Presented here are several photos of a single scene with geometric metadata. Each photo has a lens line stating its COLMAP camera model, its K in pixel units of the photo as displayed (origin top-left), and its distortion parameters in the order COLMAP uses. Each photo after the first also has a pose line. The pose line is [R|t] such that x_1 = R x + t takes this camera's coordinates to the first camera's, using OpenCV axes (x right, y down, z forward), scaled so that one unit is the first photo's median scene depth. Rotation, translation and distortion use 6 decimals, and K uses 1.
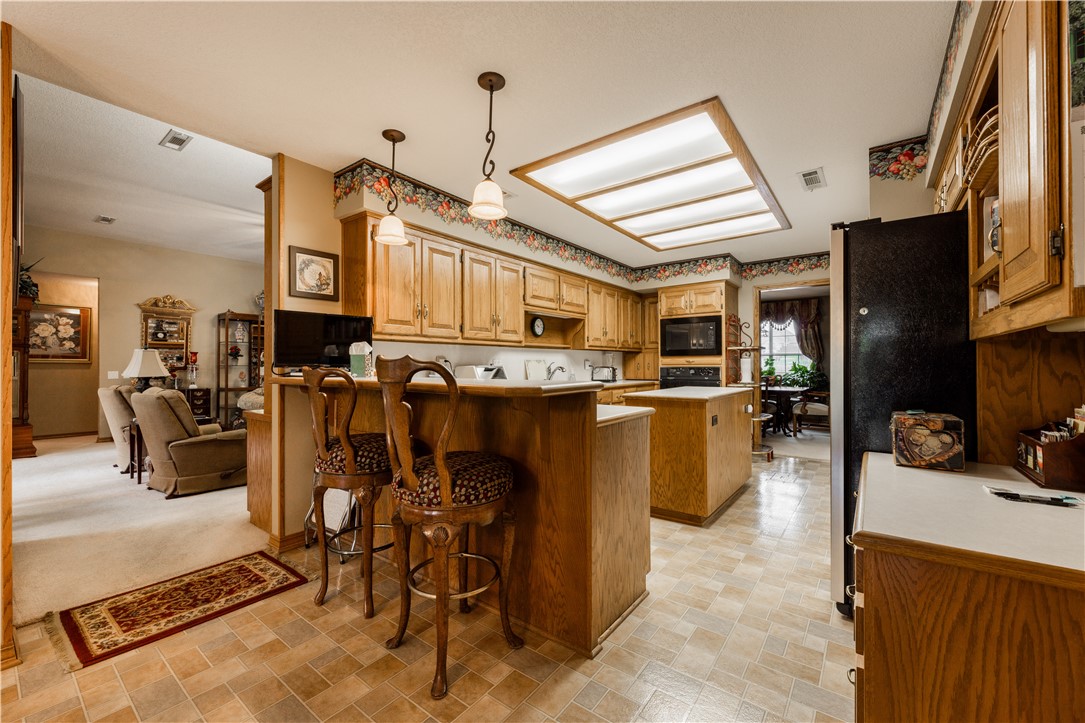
lens RADIAL K [[439.6, 0, 540.8], [0, 439.6, 364.7], [0, 0, 1]] dist [-0.003280, 0.000004]
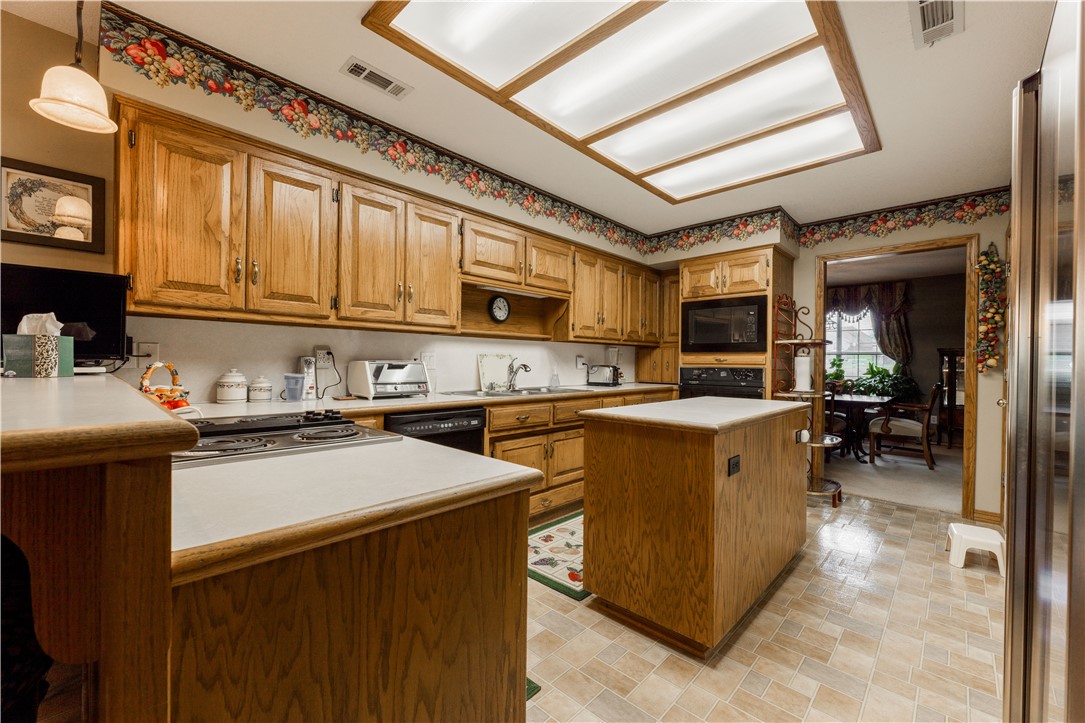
lens RADIAL K [[439.6, 0, 538.9], [0, 439.6, 364.4], [0, 0, 1]] dist [-0.003280, 0.000004]
pose [[0.993493, 0.016029, -0.112756, 0.134912], [-0.015402, 0.999861, 0.006435, -0.000214], [0.112844, -0.004656, 0.993602, 0.269356]]
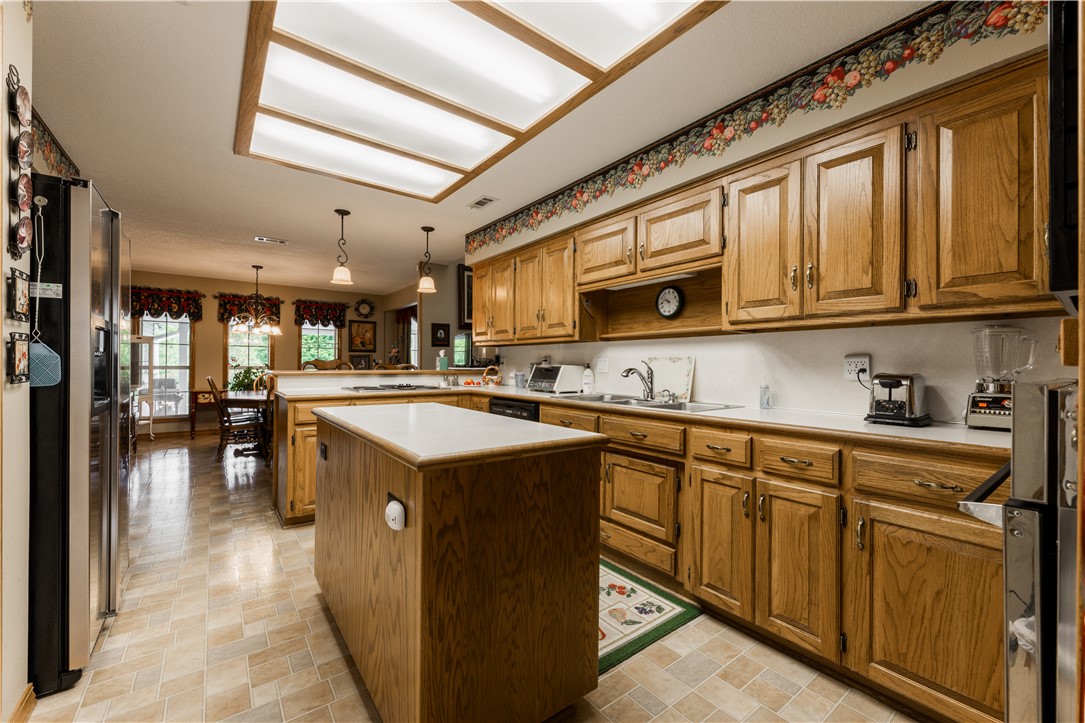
lens RADIAL K [[439.6, 0, 540.2], [0, 439.6, 360.8], [0, 0, 1]] dist [-0.003280, 0.000004]
pose [[-0.275262, 0.000465, -0.961369, 0.589844], [0.001325, 0.999999, 0.000104, -0.005505], [0.961368, -0.001245, -0.275262, 0.944873]]
